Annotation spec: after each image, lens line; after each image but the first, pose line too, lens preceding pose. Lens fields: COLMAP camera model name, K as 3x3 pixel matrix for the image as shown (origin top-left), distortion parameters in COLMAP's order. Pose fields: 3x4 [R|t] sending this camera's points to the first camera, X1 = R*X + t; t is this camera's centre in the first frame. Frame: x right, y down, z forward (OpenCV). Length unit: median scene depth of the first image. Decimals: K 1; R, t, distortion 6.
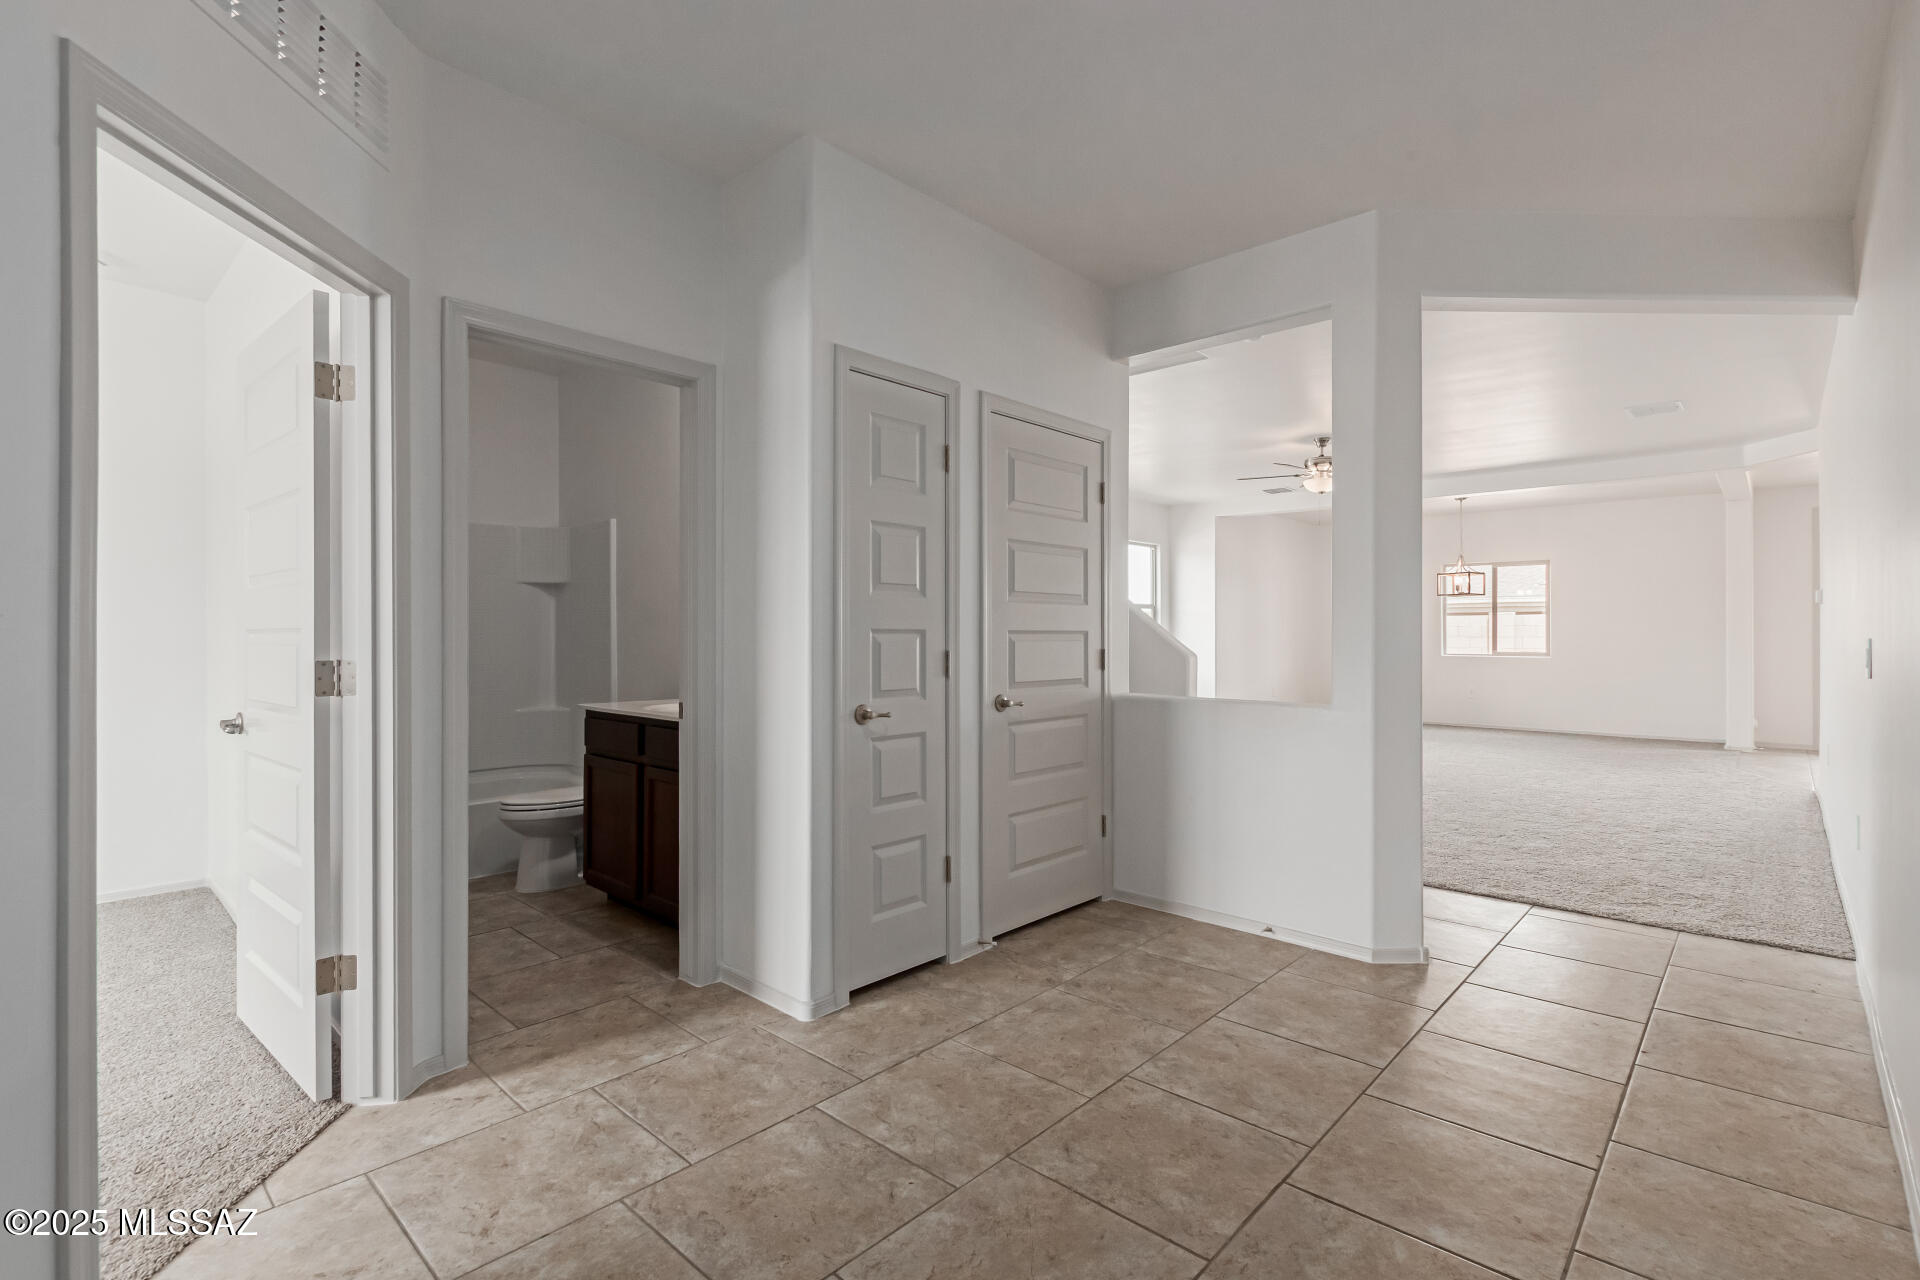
lens RADIAL K [[889.8, 0, 953.2], [0, 889.8, 633.3], [0, 0, 1]] dist [0.000323, -0.000083]
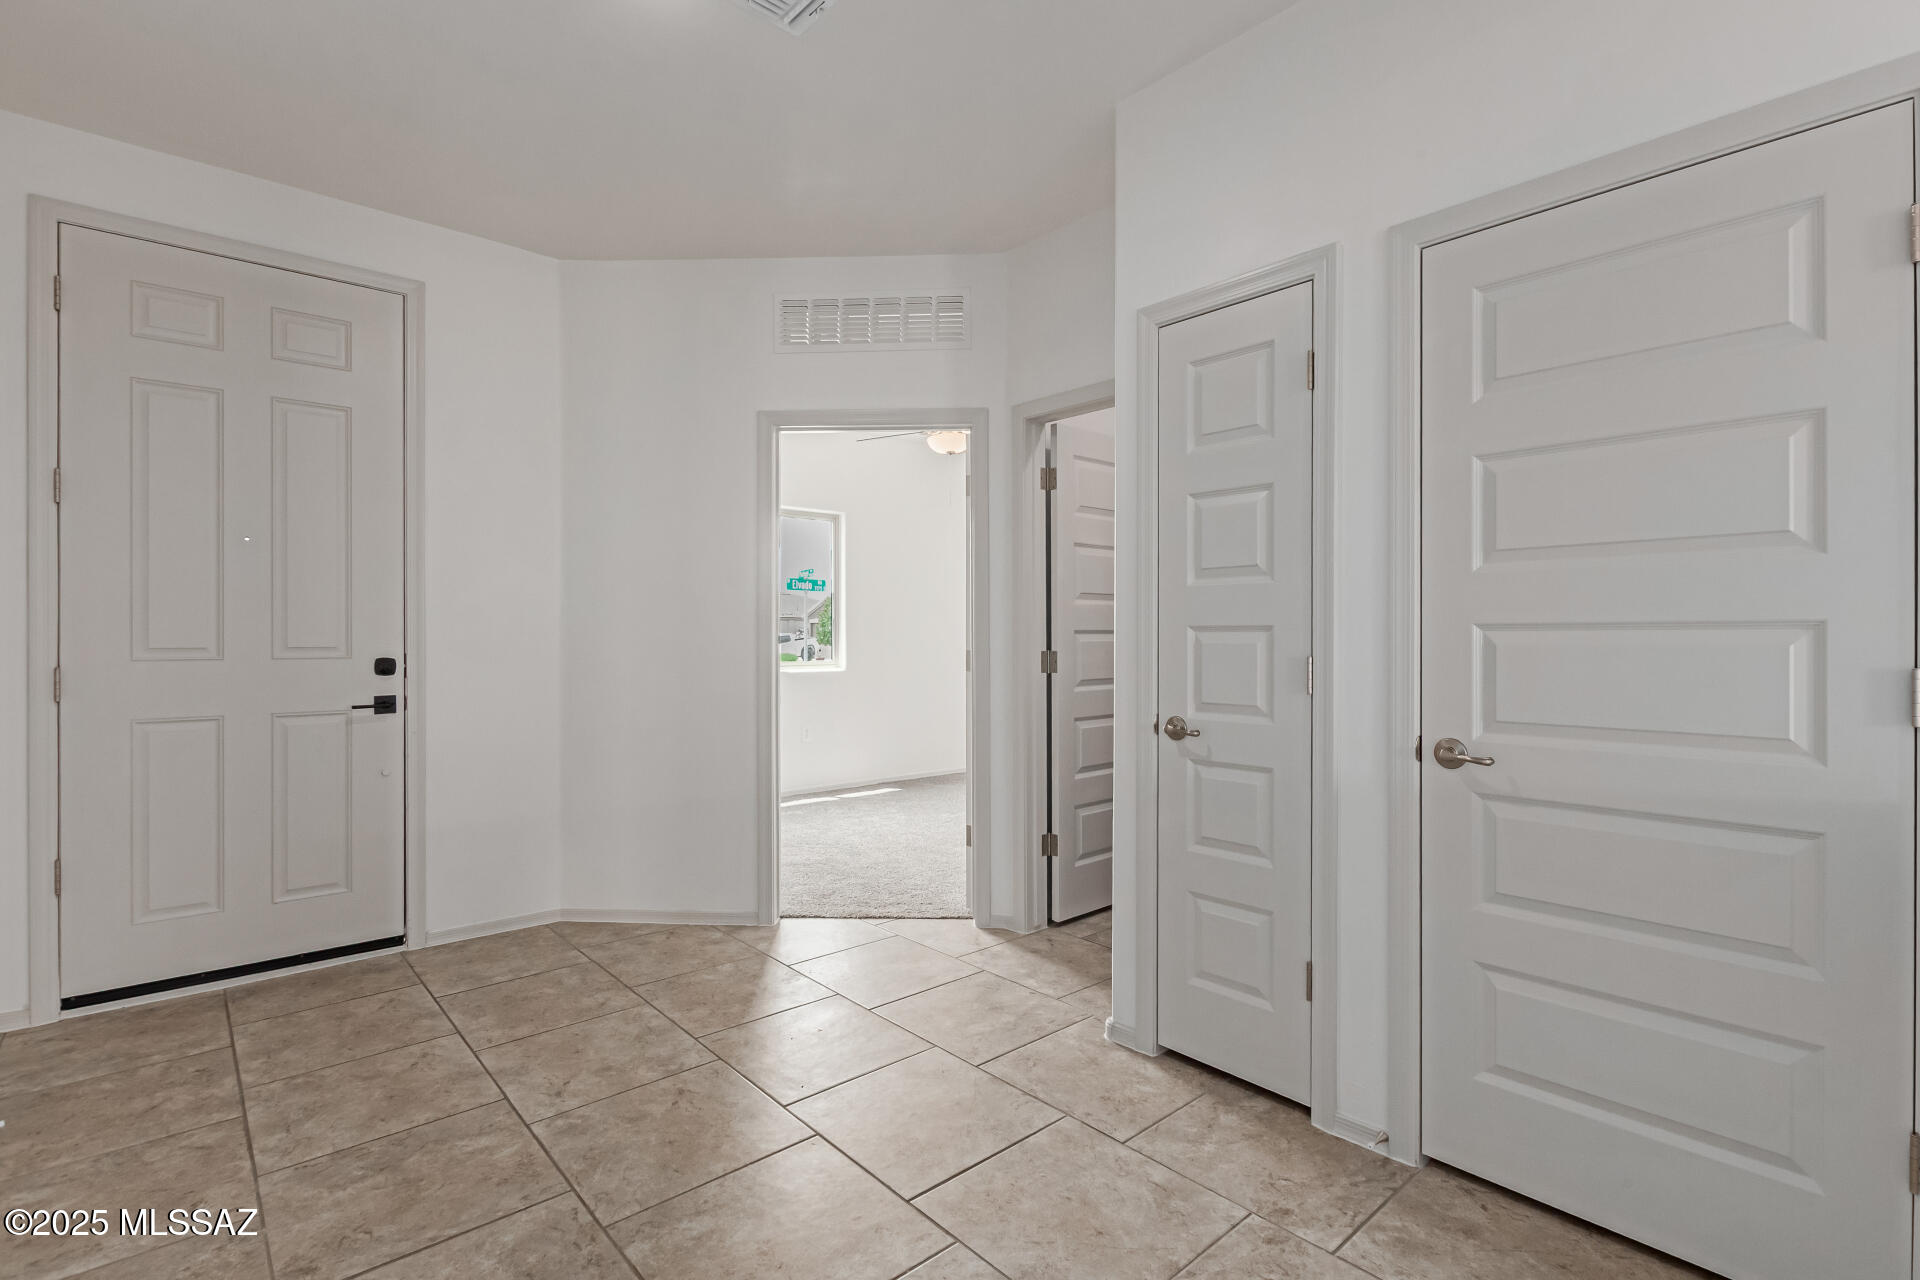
lens RADIAL K [[897.2, 0, 986.3], [0, 897.2, 640.6], [0, 0, 1]] dist [0.000014, -0.000212]
pose [[-0.085967, 0.004302, -0.996289, 0.712018], [0.005328, 0.999978, 0.003858, 0.004453], [0.996284, -0.004976, -0.085988, 0.843685]]
